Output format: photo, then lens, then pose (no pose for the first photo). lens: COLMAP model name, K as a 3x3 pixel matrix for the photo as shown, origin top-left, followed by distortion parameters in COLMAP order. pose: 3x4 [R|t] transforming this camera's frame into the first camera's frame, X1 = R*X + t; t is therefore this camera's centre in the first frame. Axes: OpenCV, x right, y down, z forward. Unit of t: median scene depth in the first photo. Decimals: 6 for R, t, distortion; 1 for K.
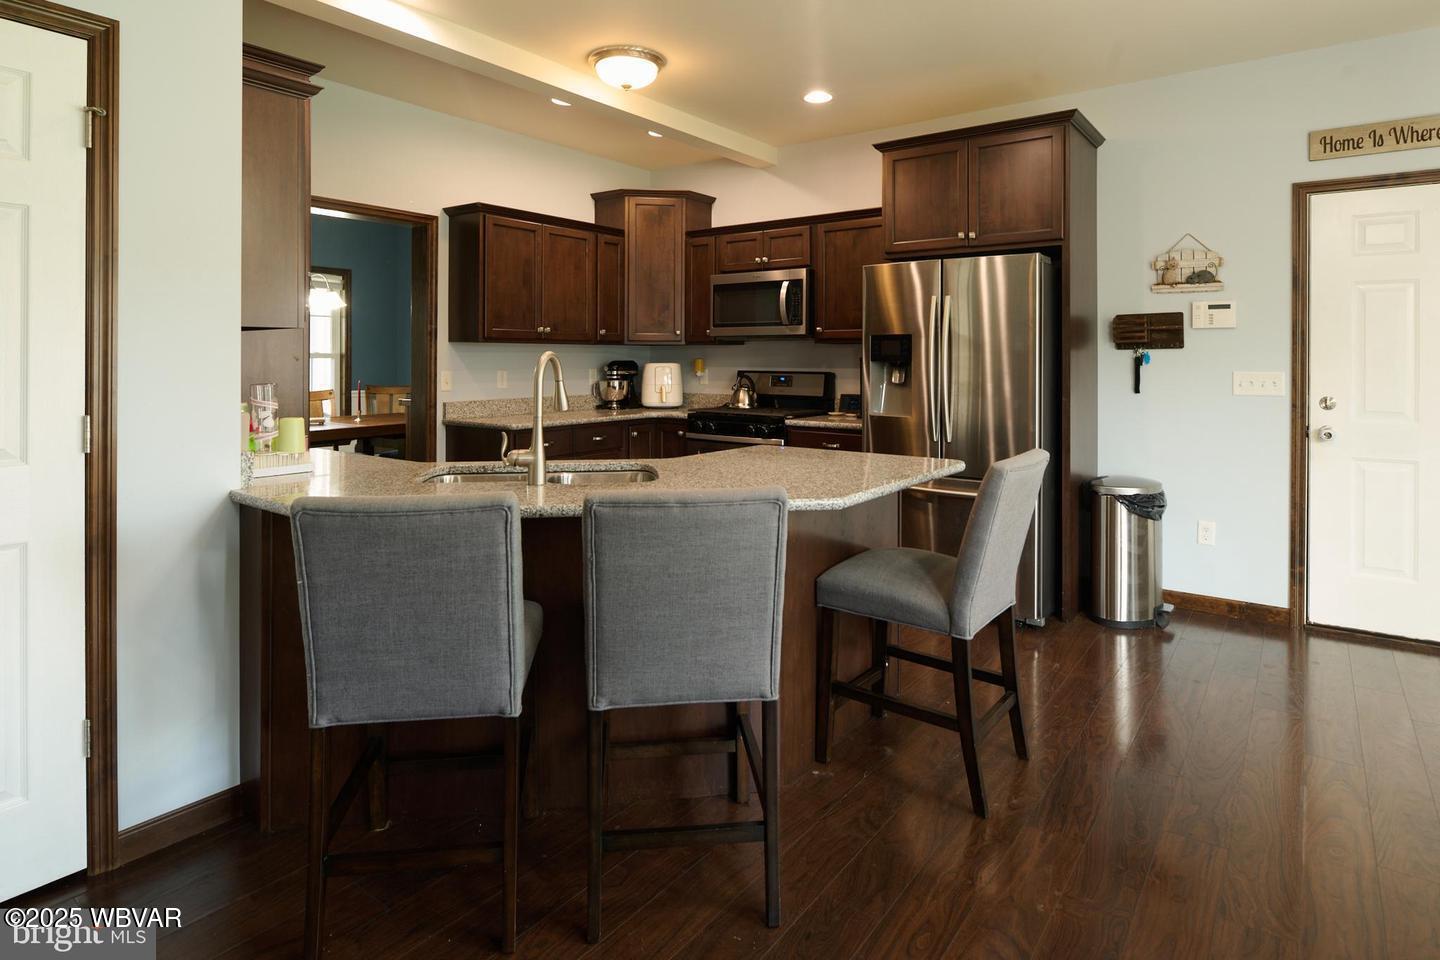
lens RADIAL K [[806.7, 0, 713.4], [0, 806.7, 357.5], [0, 0, 1]] dist [-0.002879, -0.000592]
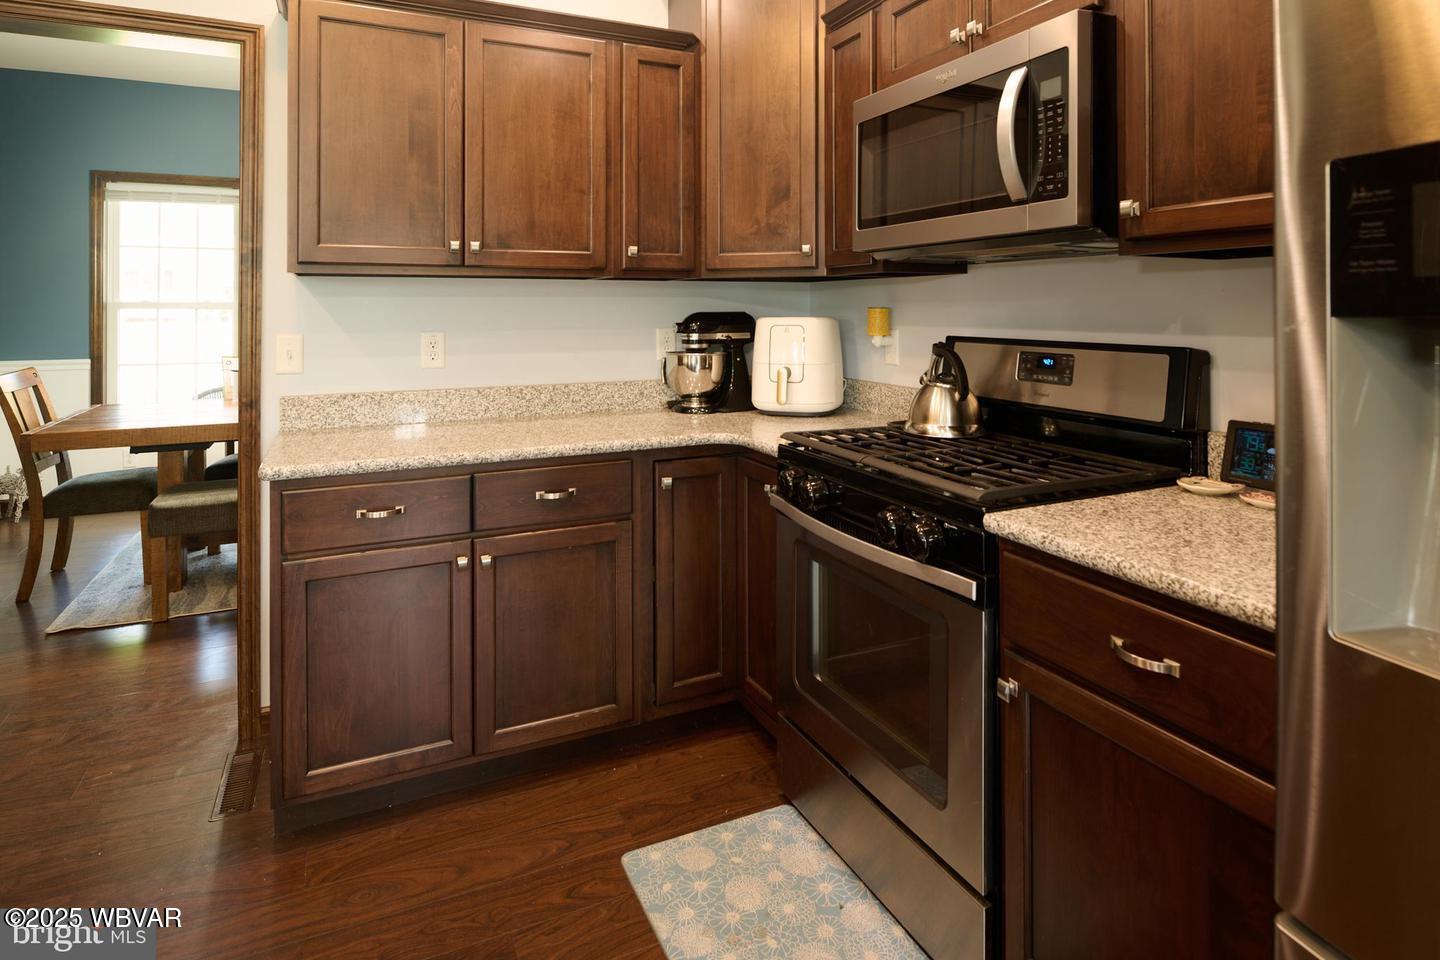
lens RADIAL K [[789.6, 0, 731.4], [0, 789.6, 300.9], [0, 0, 1]] dist [-0.003506, -0.000324]
pose [[0.884533, -0.008268, -0.466404, 0.125847], [0.004109, 0.999942, -0.009933, 0.002097], [0.466459, 0.006870, 0.884516, 0.620272]]
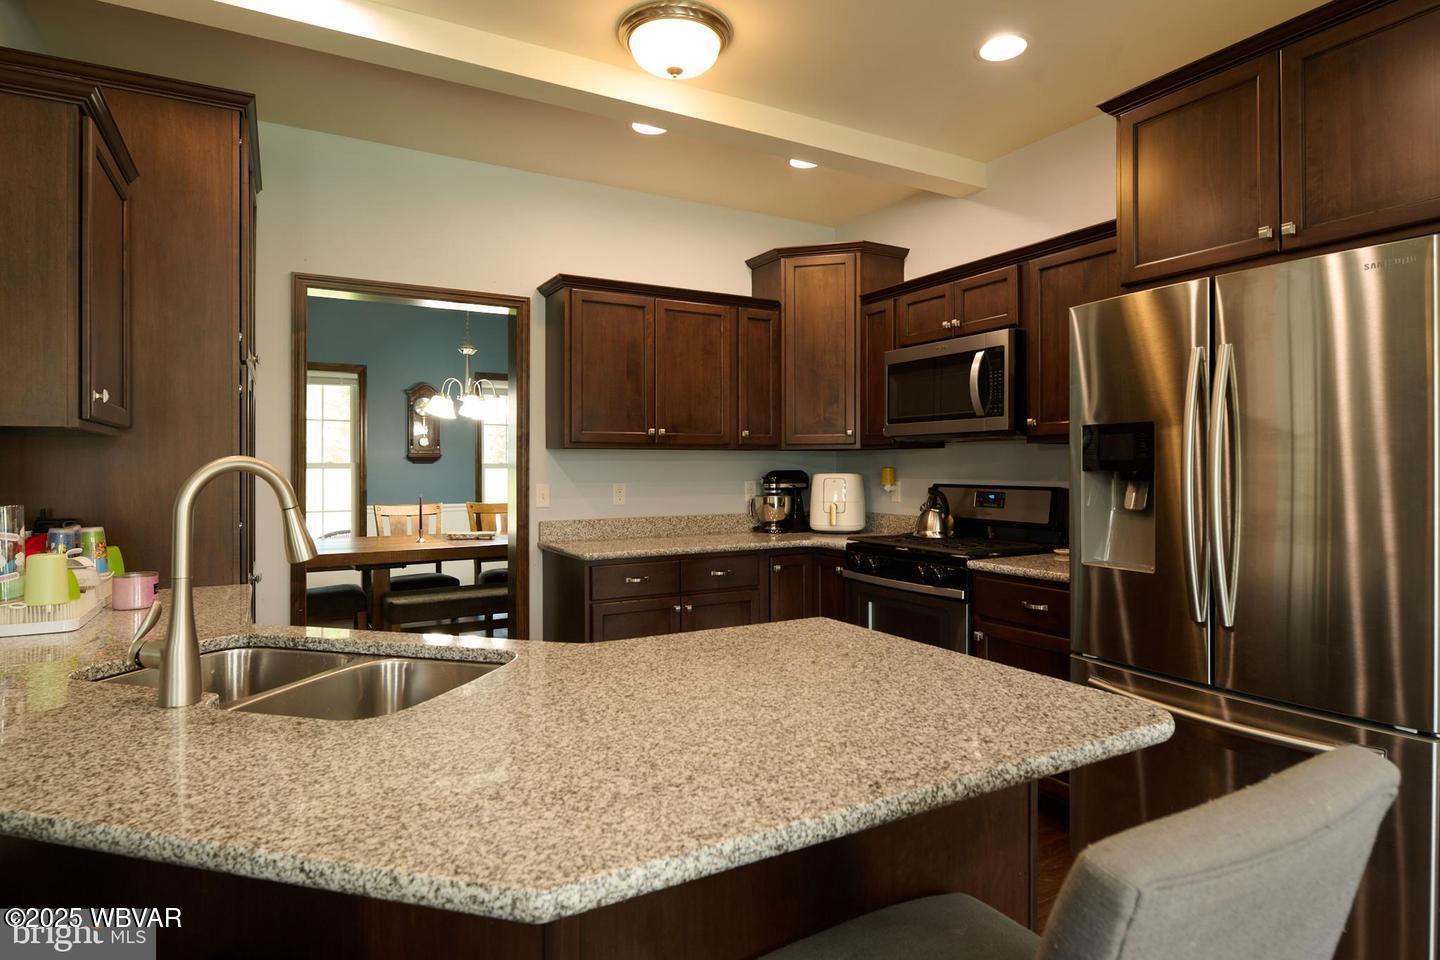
lens RADIAL K [[793.3, 0, 720.9], [0, 793.3, 466.7], [0, 0, 1]] dist [-0.001006, -0.000937]
pose [[0.917695, -0.004658, -0.397258, 0.142808], [0.004675, 0.999989, -0.000923, 0.000802], [0.397258, -0.001010, 0.917706, 0.290898]]
